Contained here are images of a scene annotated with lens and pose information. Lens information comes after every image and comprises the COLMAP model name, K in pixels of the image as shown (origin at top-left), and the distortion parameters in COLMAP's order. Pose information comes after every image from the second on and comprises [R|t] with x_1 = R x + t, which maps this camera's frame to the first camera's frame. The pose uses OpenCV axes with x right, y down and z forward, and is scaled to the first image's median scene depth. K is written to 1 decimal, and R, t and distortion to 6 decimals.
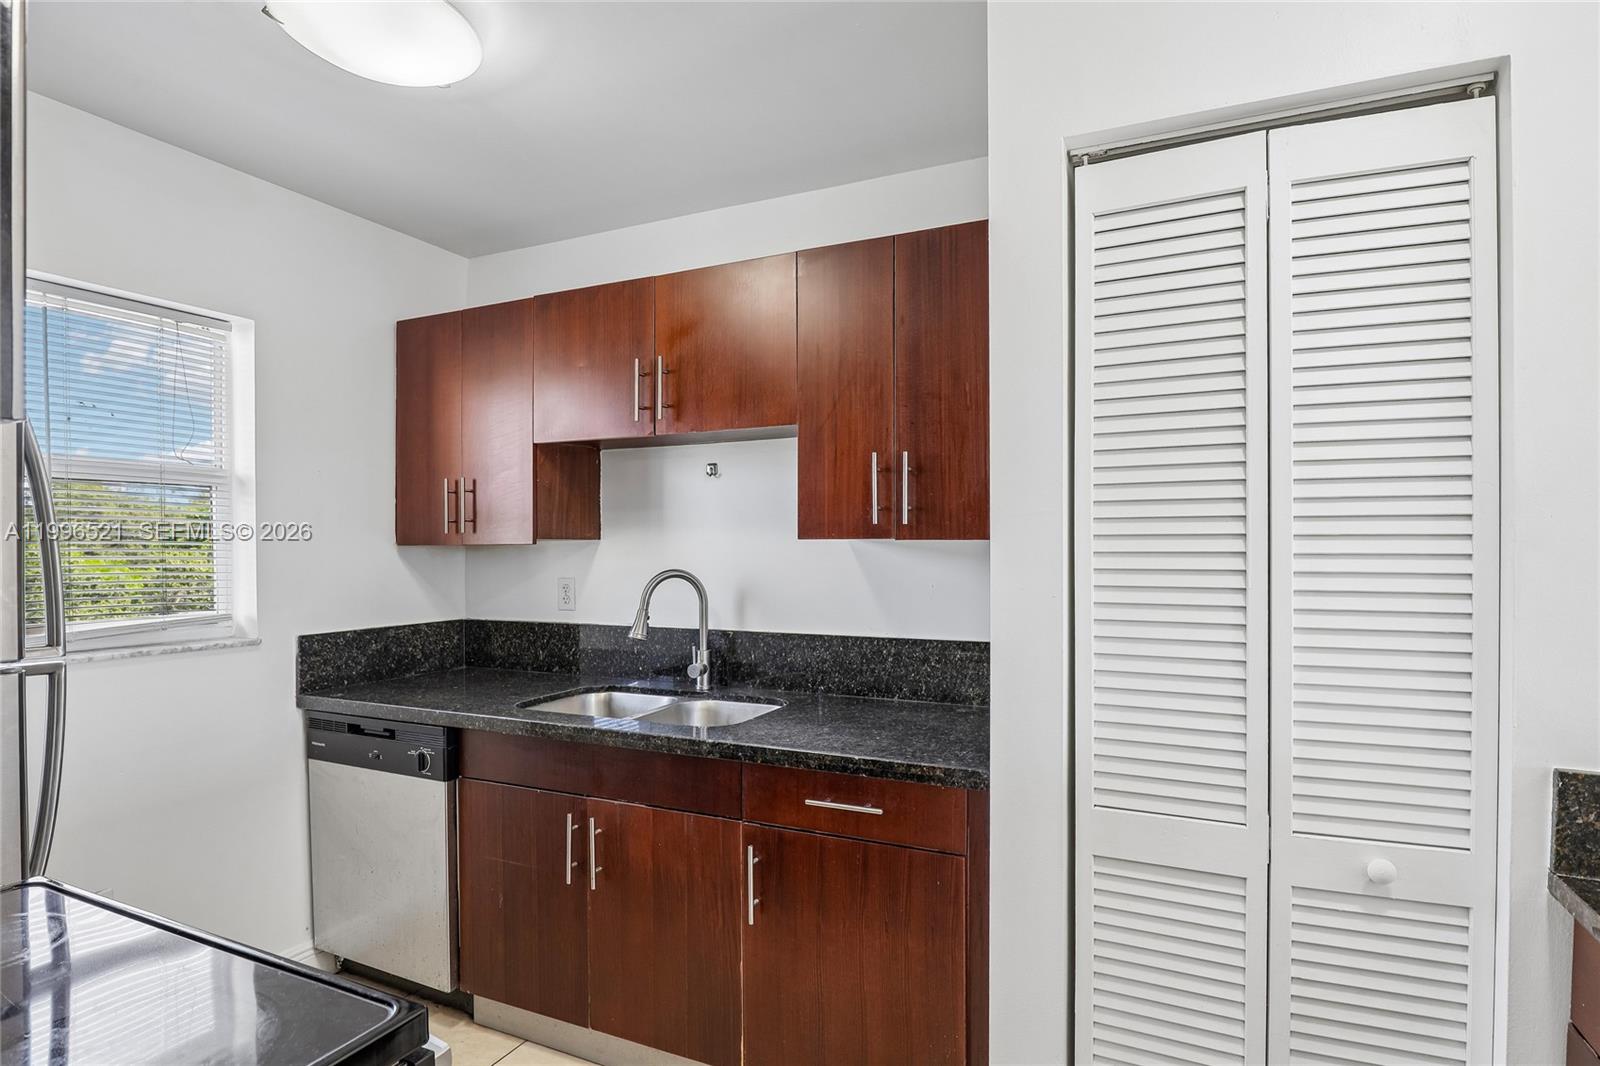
lens RADIAL K [[864.2, 0, 804.9], [0, 864.2, 568.6], [0, 0, 1]] dist [-0.002229, -0.000048]
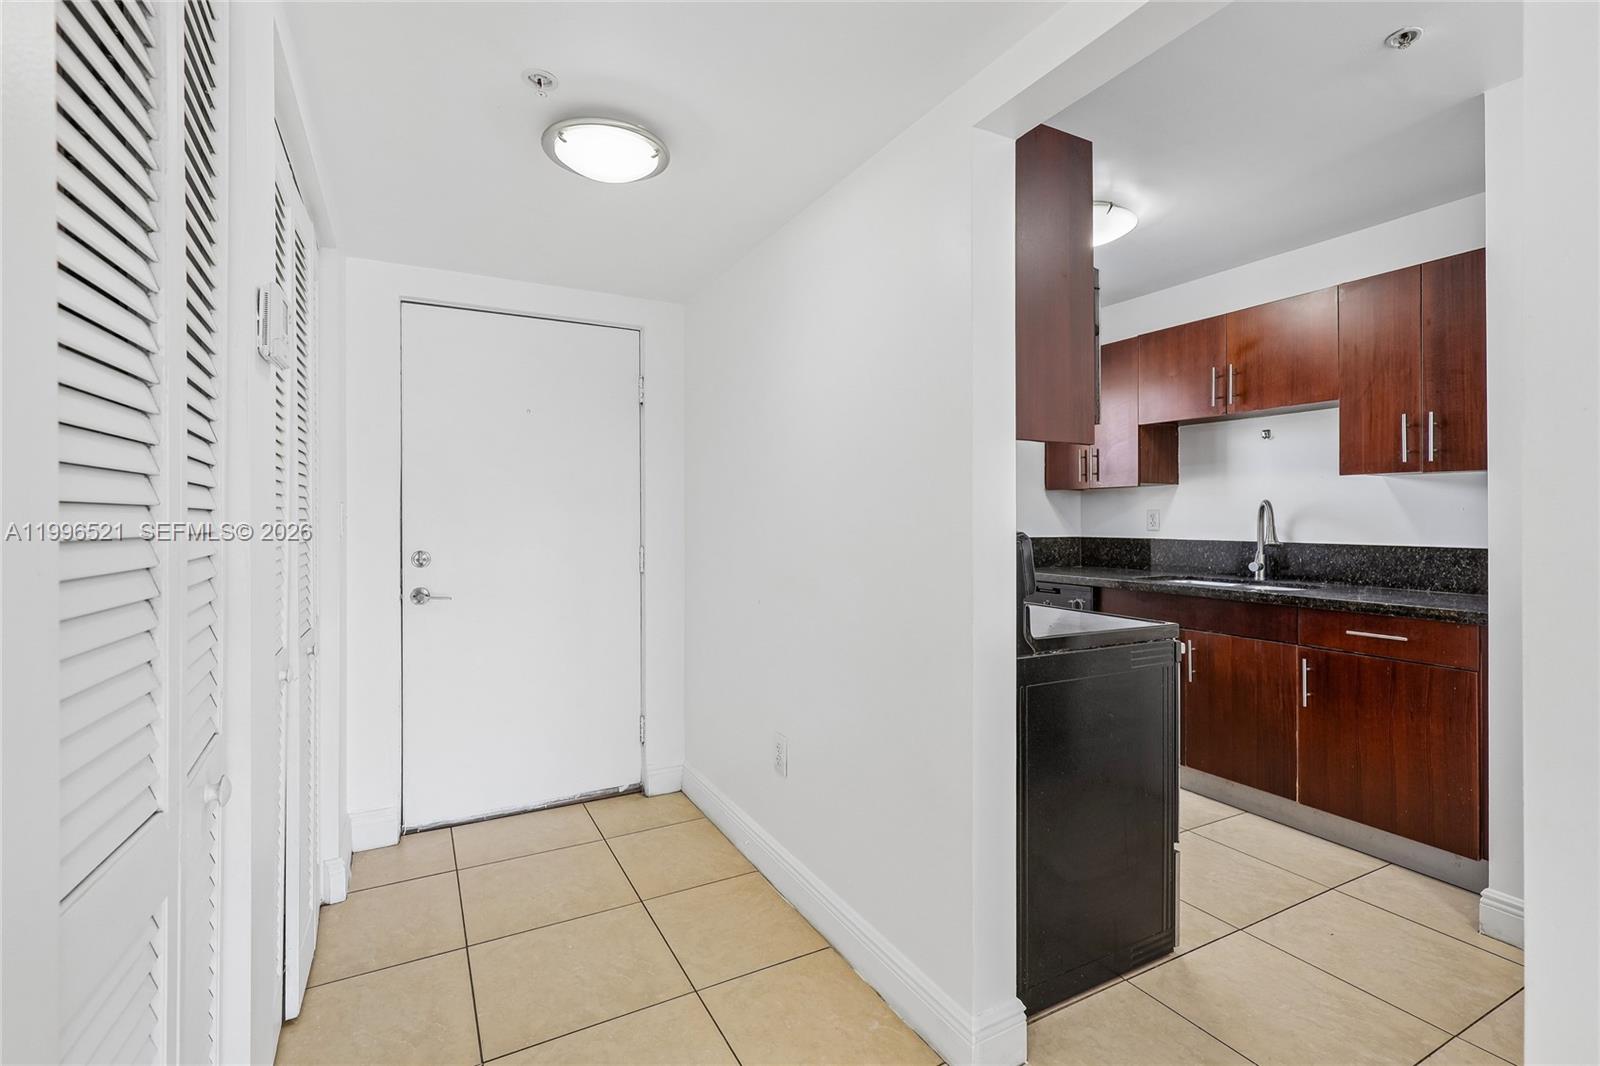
lens RADIAL K [[729.2, 0, 793.5], [0, 729.2, 510.3], [0, 0, 1]] dist [-0.000572, -0.000257]
pose [[0.799082, -0.001406, -0.601221, -0.004361], [-0.018614, 0.999460, -0.027077, 0.074450], [0.600934, 0.032828, 0.798624, -0.551234]]
